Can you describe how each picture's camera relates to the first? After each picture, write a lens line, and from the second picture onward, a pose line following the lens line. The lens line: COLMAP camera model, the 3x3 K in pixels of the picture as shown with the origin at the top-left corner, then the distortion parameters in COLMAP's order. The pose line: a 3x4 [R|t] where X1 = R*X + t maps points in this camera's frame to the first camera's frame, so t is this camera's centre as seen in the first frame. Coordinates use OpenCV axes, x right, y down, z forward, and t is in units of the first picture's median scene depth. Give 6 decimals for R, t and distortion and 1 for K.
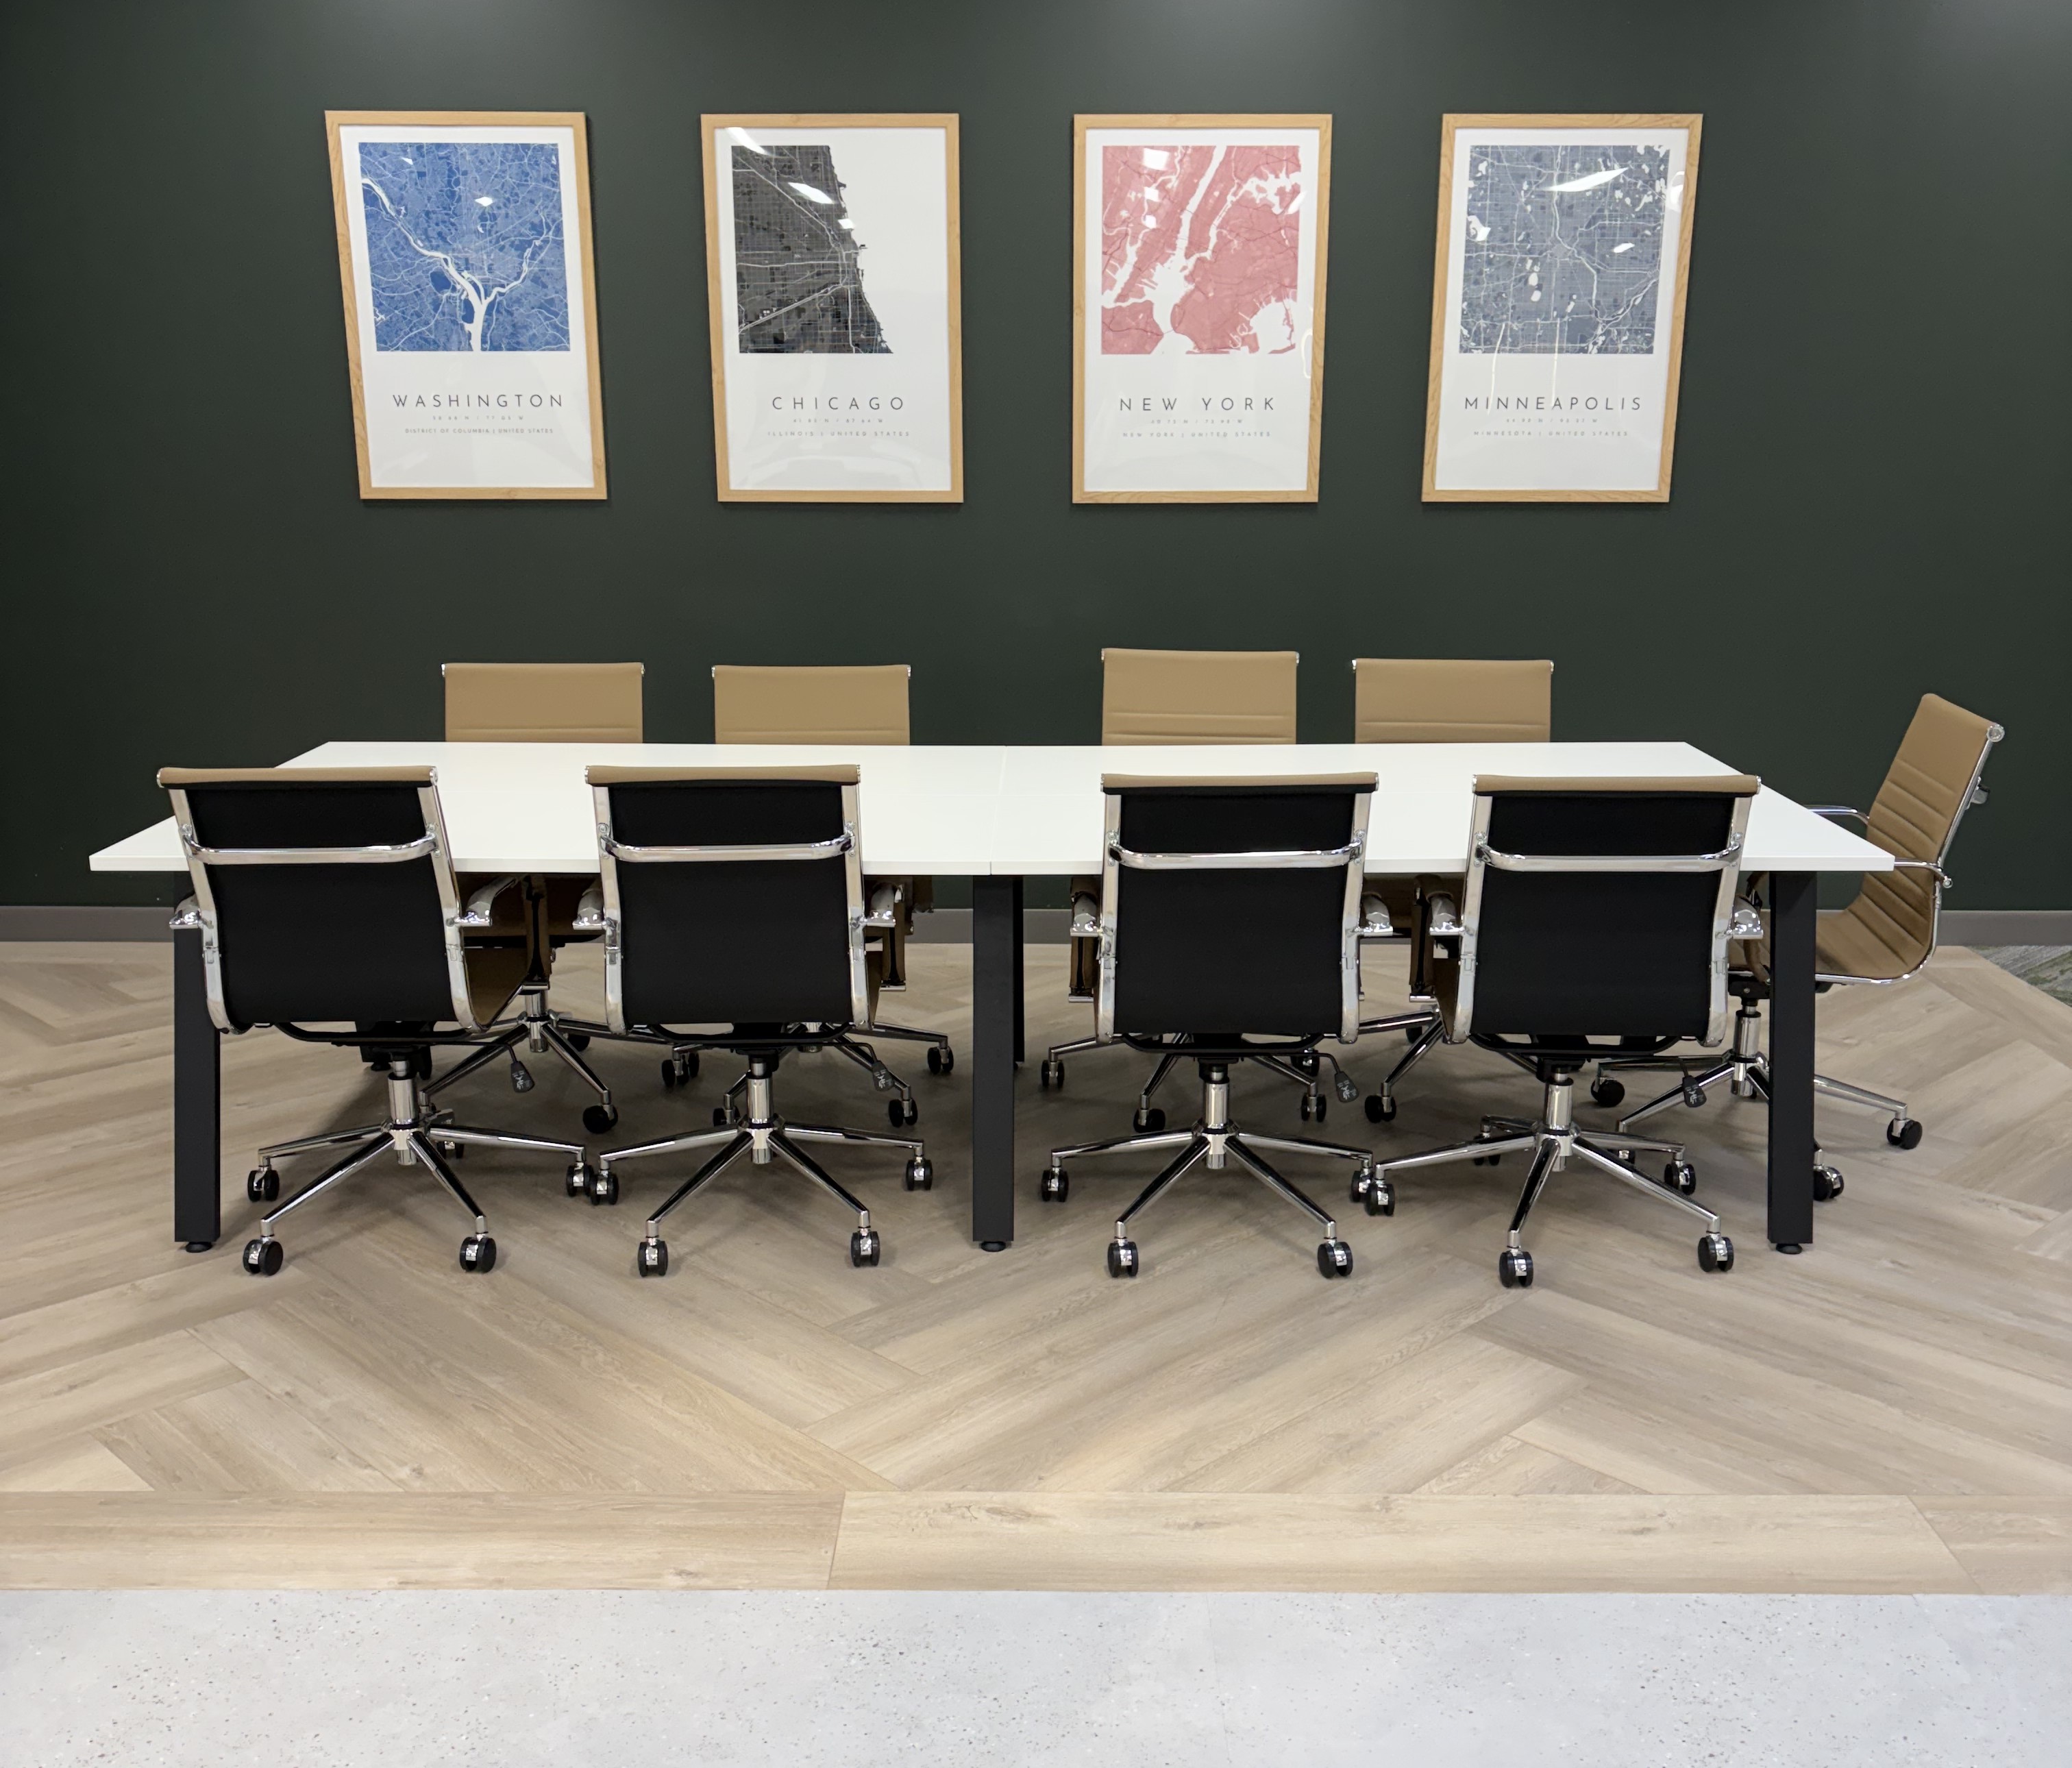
lens RADIAL K [[2141.2, 0, 1035.9], [0, 2141.2, 974.6], [0, 0, 1]] dist [0.008381, 0.002421]
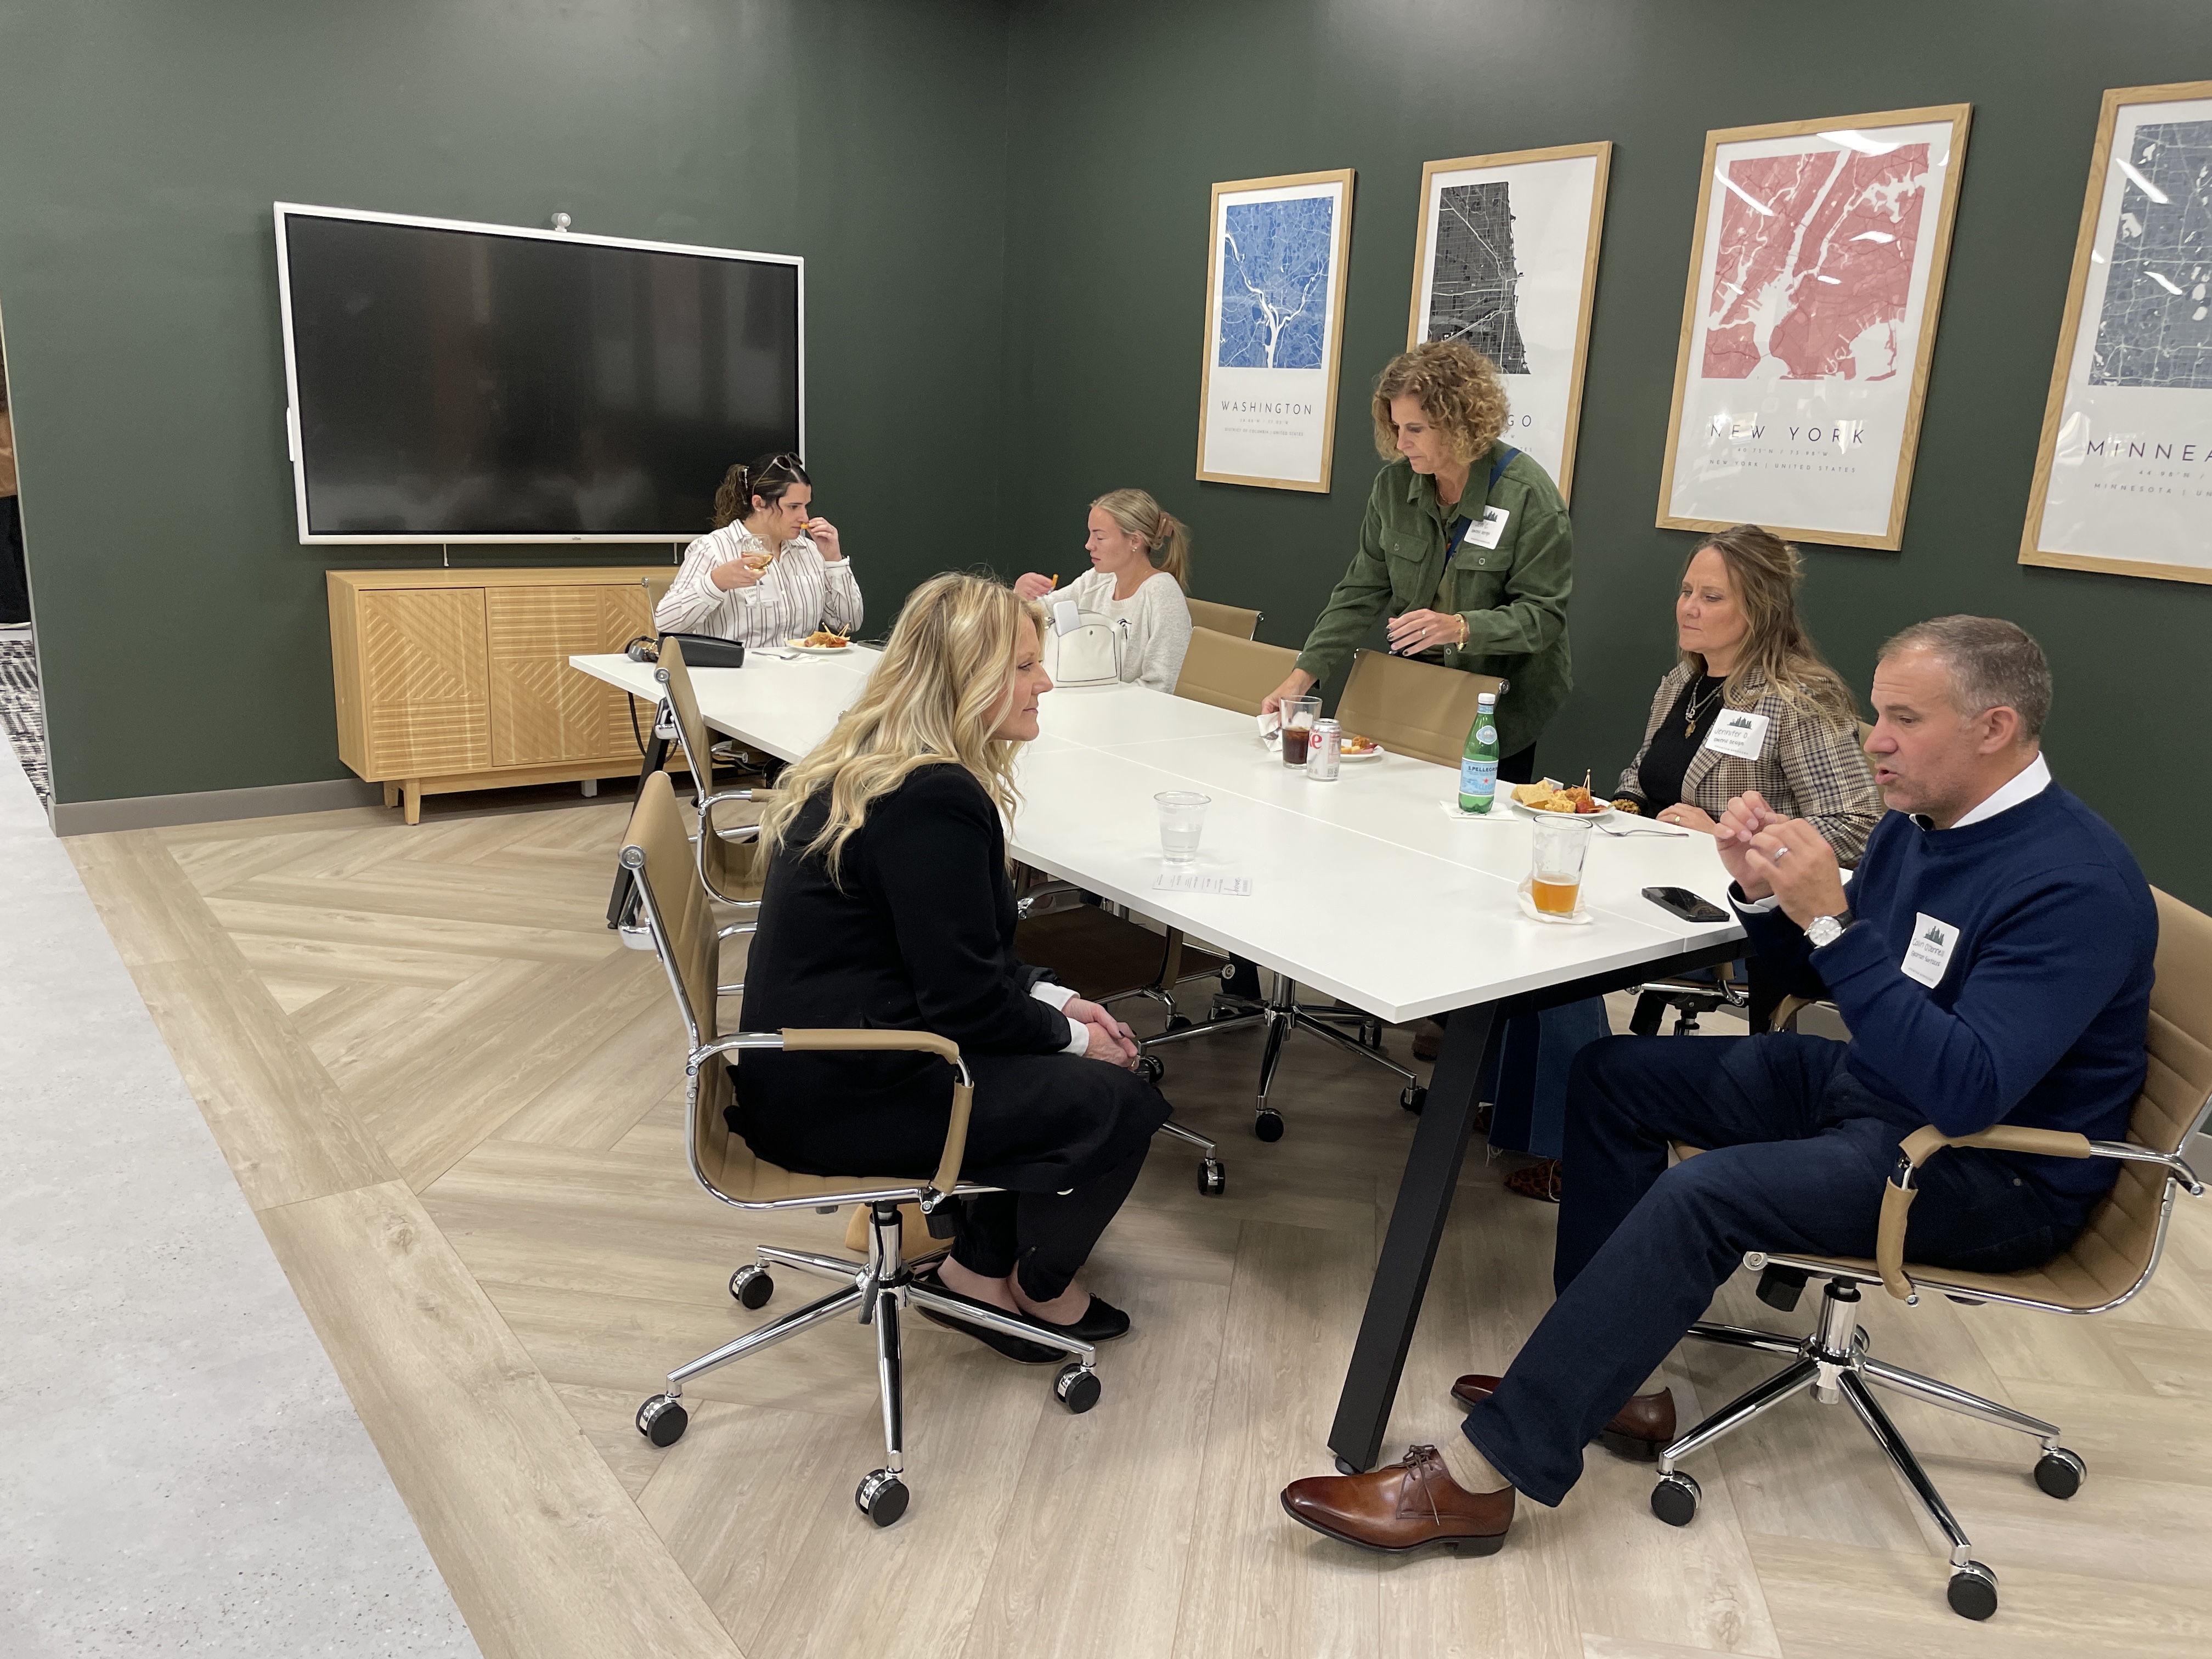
lens RADIAL K [[1677.7, 0, 1106.0], [0, 1677.7, 829.5], [0, 0, 1]] dist [0.060621, -0.069492]
pose [[0.610196, 0.224816, -0.759683, 0.497634], [-0.263227, 0.961949, 0.073243, -0.081303], [0.747243, 0.155277, 0.646156, 0.346159]]
